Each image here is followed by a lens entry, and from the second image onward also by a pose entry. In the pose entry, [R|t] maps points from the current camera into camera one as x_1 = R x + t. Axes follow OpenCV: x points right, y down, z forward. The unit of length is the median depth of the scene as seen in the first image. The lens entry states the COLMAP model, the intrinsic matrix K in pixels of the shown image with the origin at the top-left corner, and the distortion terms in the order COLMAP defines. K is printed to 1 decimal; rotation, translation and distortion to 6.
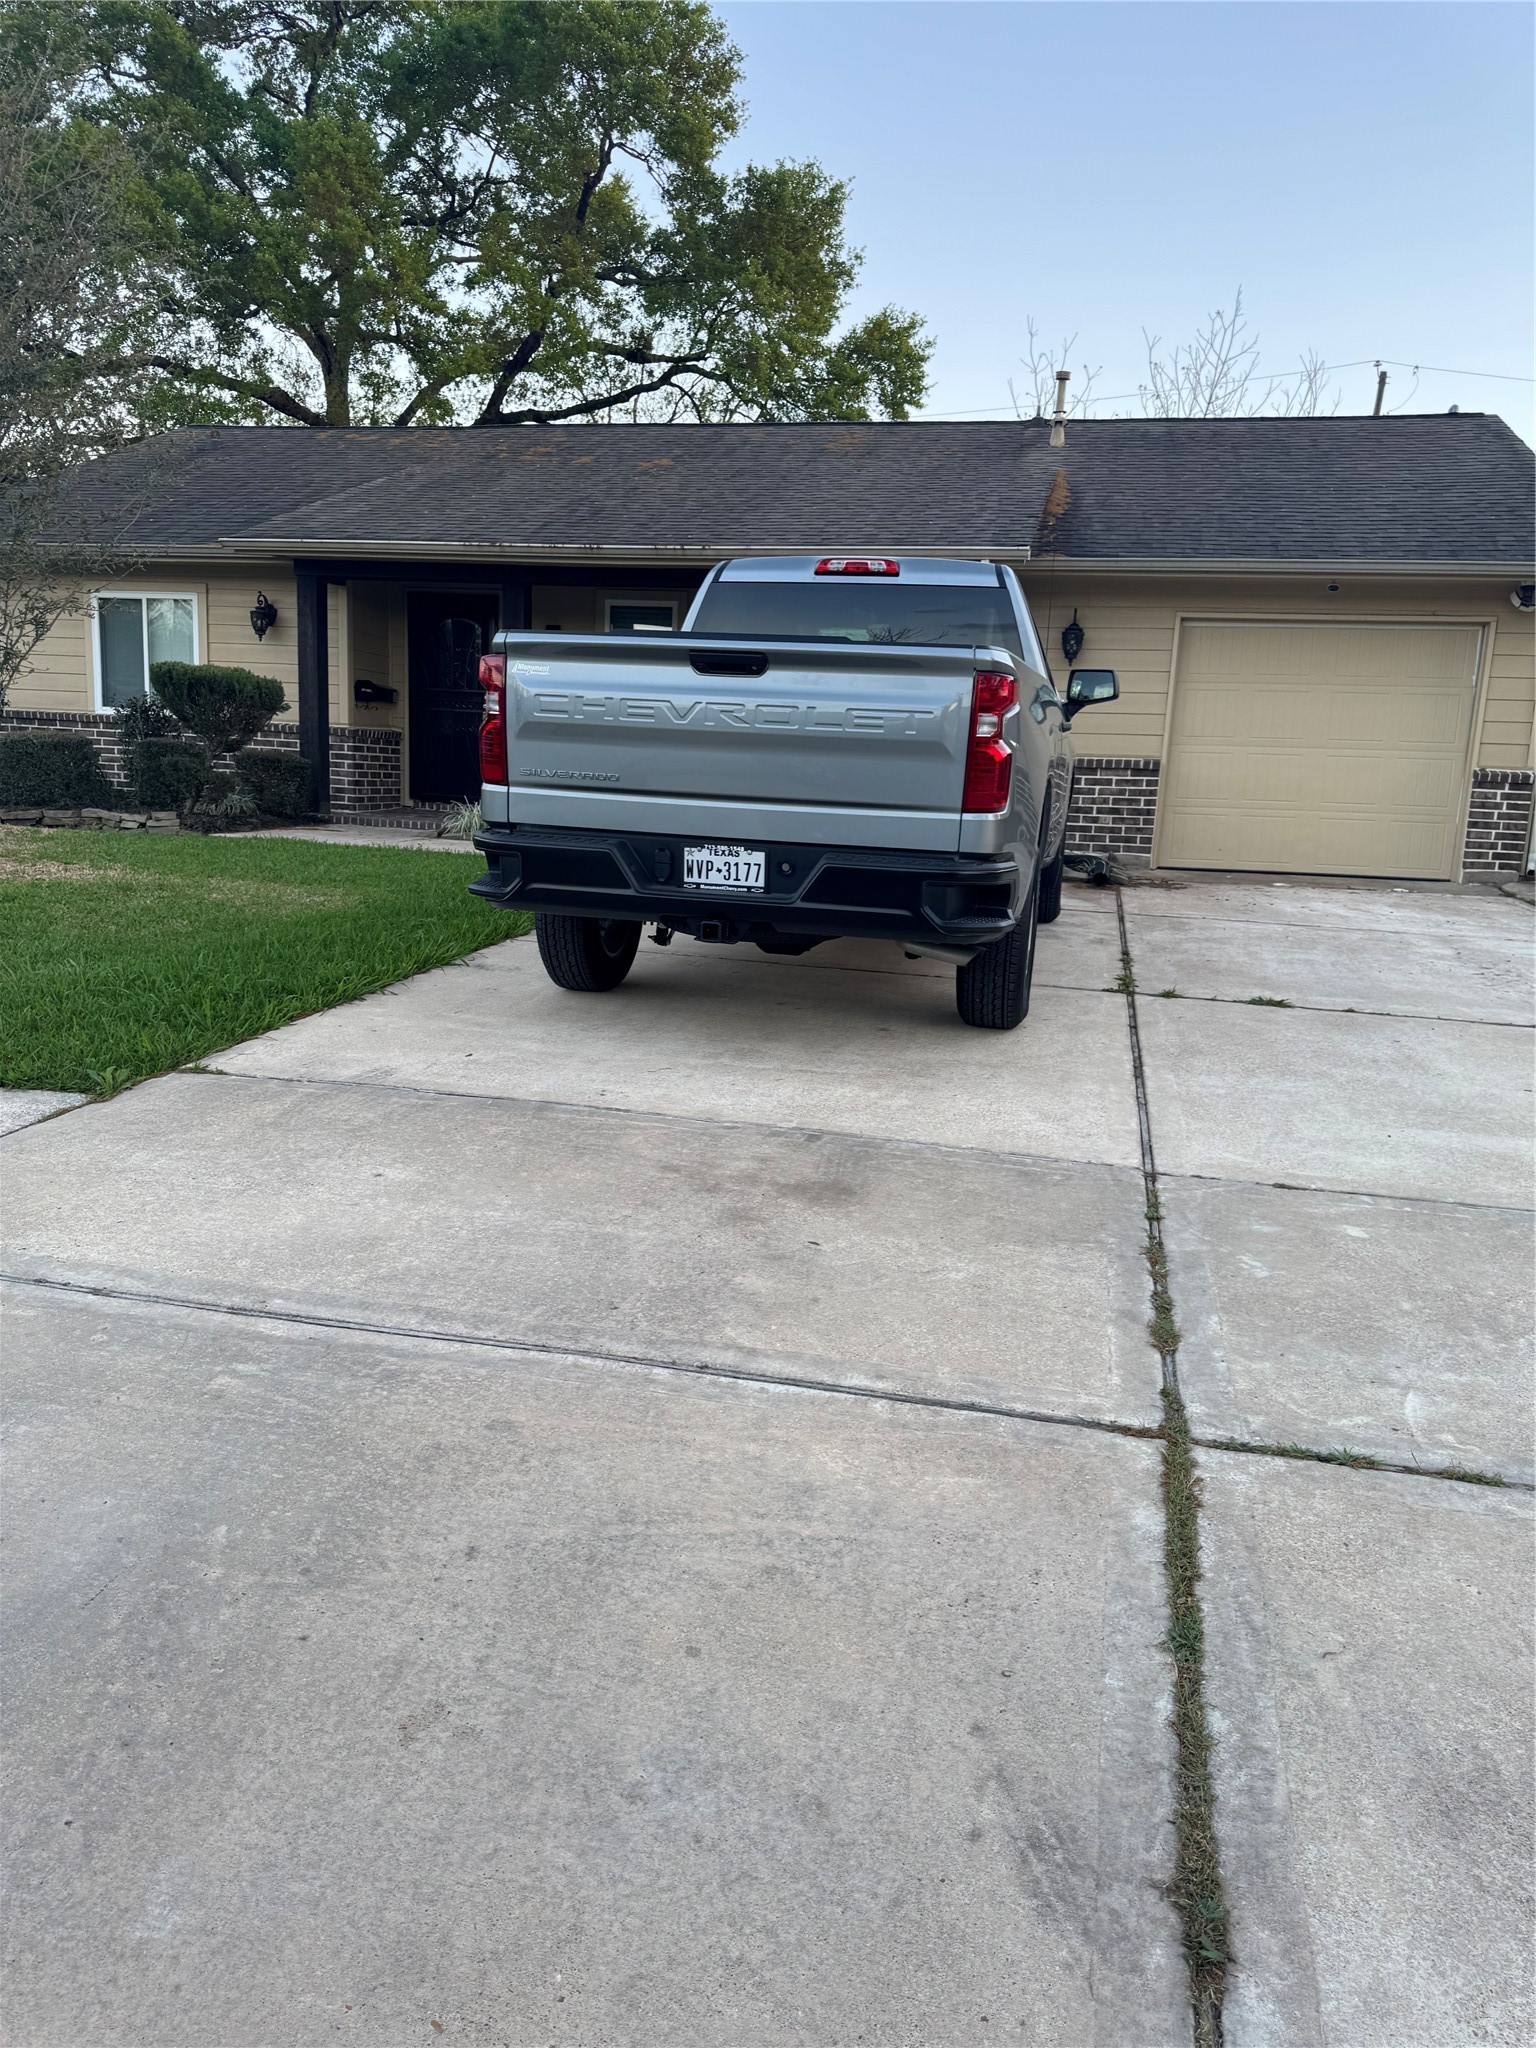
lens RADIAL K [[1446.1, 0, 766.4], [0, 1446.1, 1023.4], [0, 0, 1]] dist [0.052166, -0.057468]
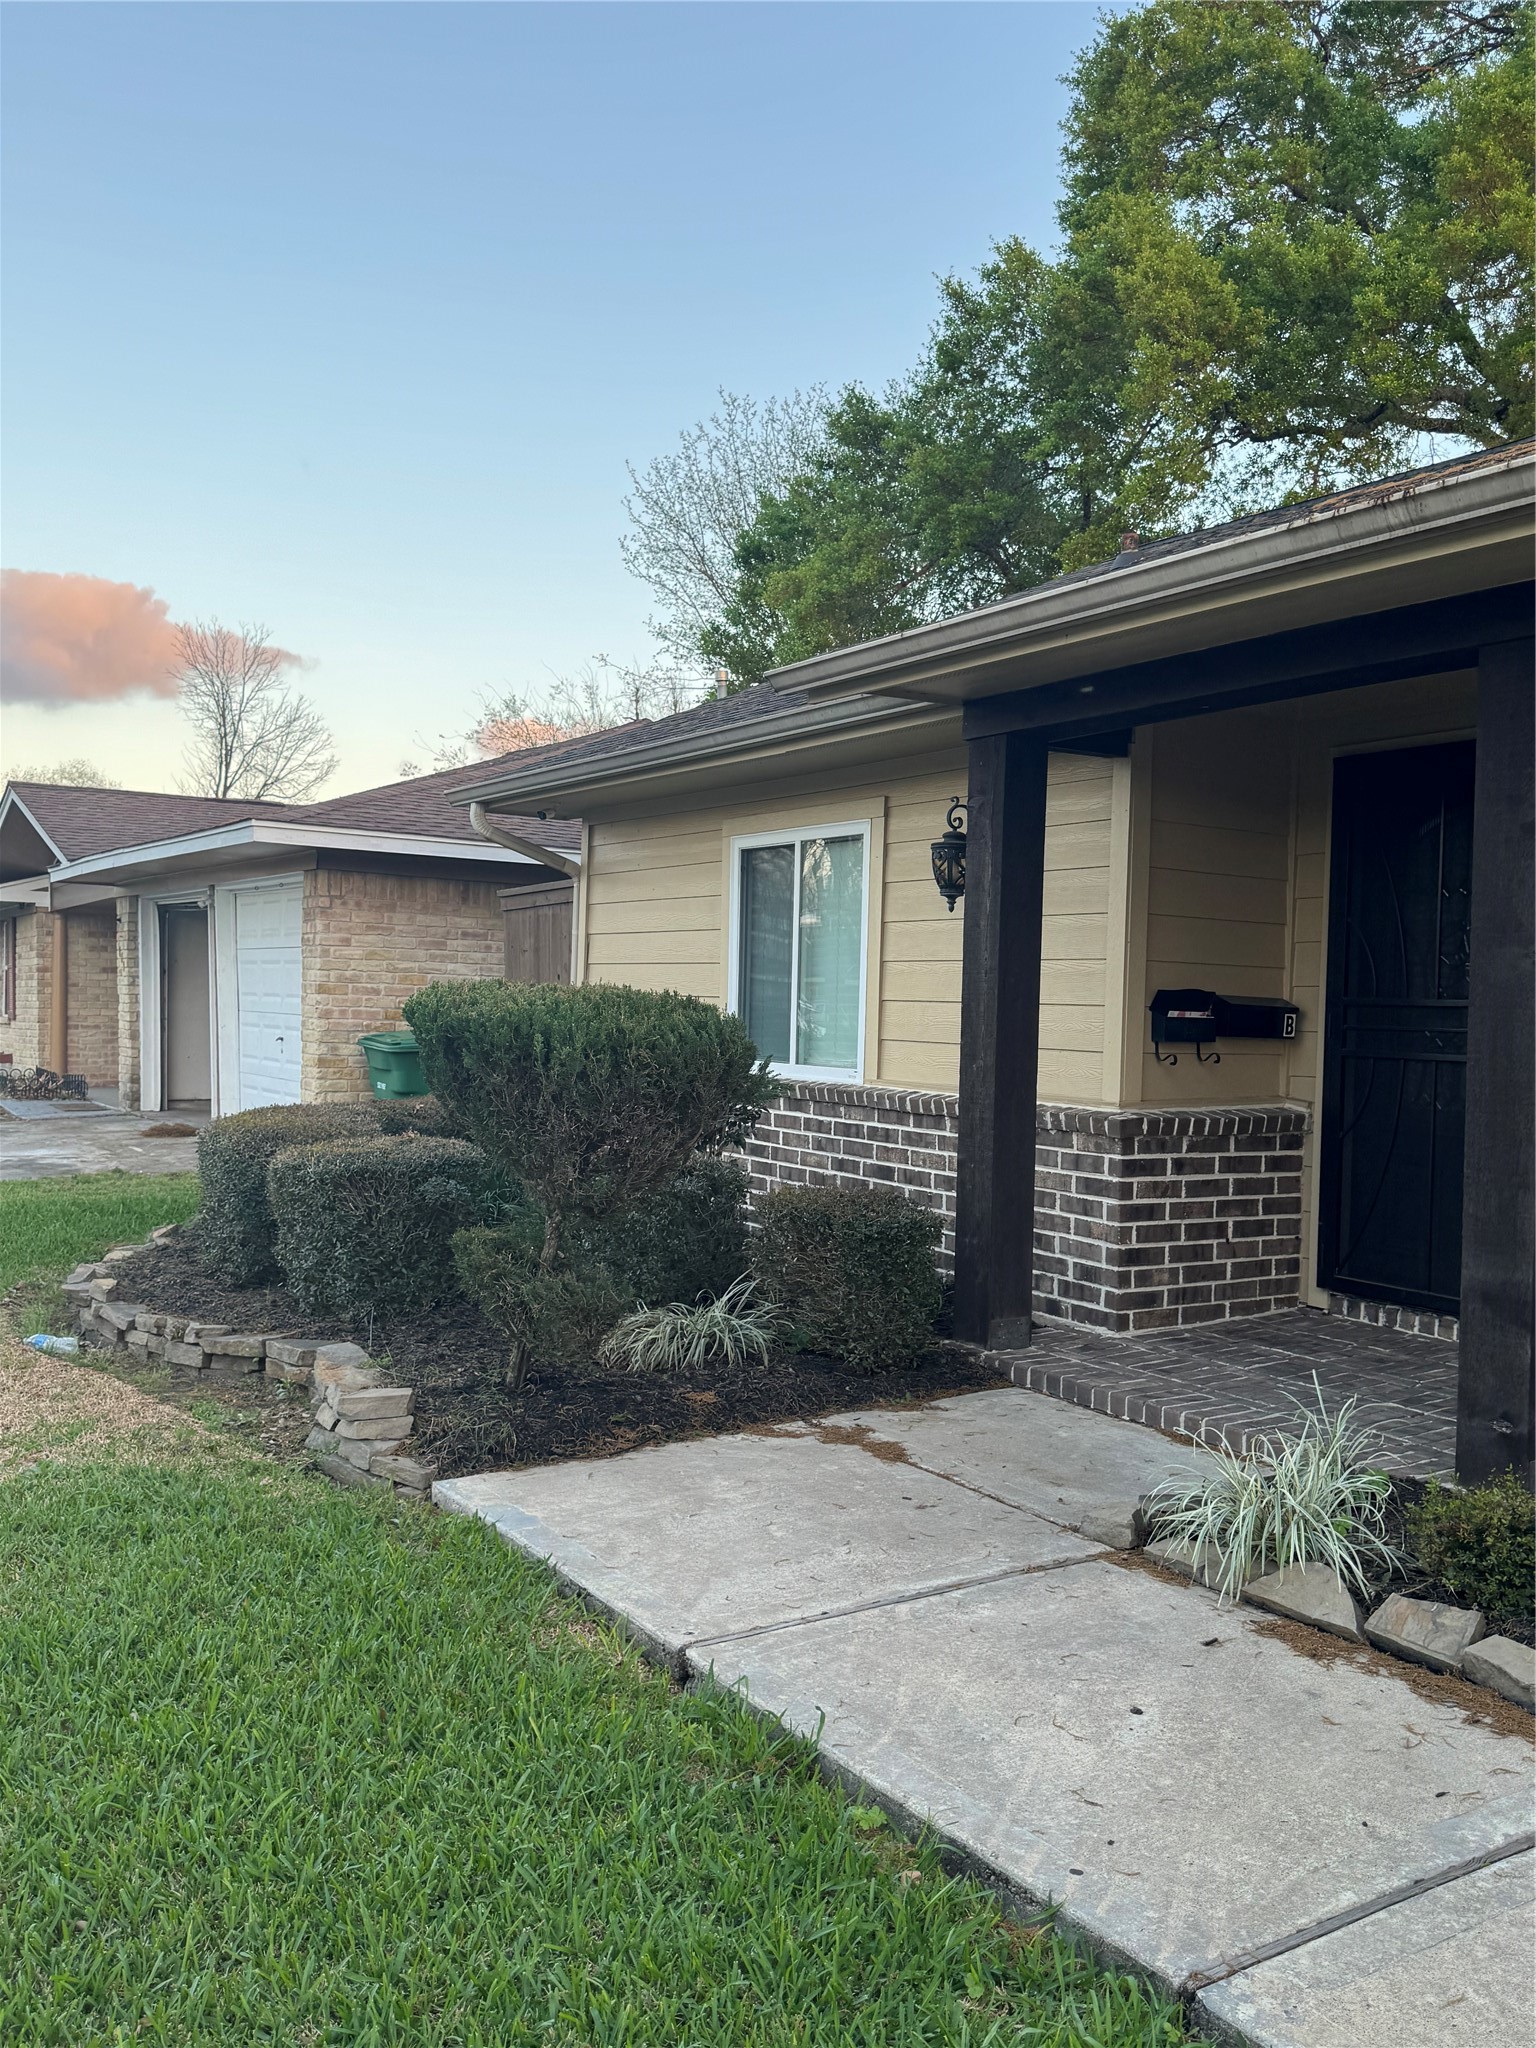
lens RADIAL K [[1672.7, 0, 767.5], [0, 1672.7, 1026.9], [0, 0, 1]] dist [-0.001668, -0.000206]
pose [[0.711593, -0.019917, -0.702309, -0.045623], [-0.119123, 0.981706, -0.148539, -0.147447], [0.692420, 0.189360, 0.696202, 0.620763]]
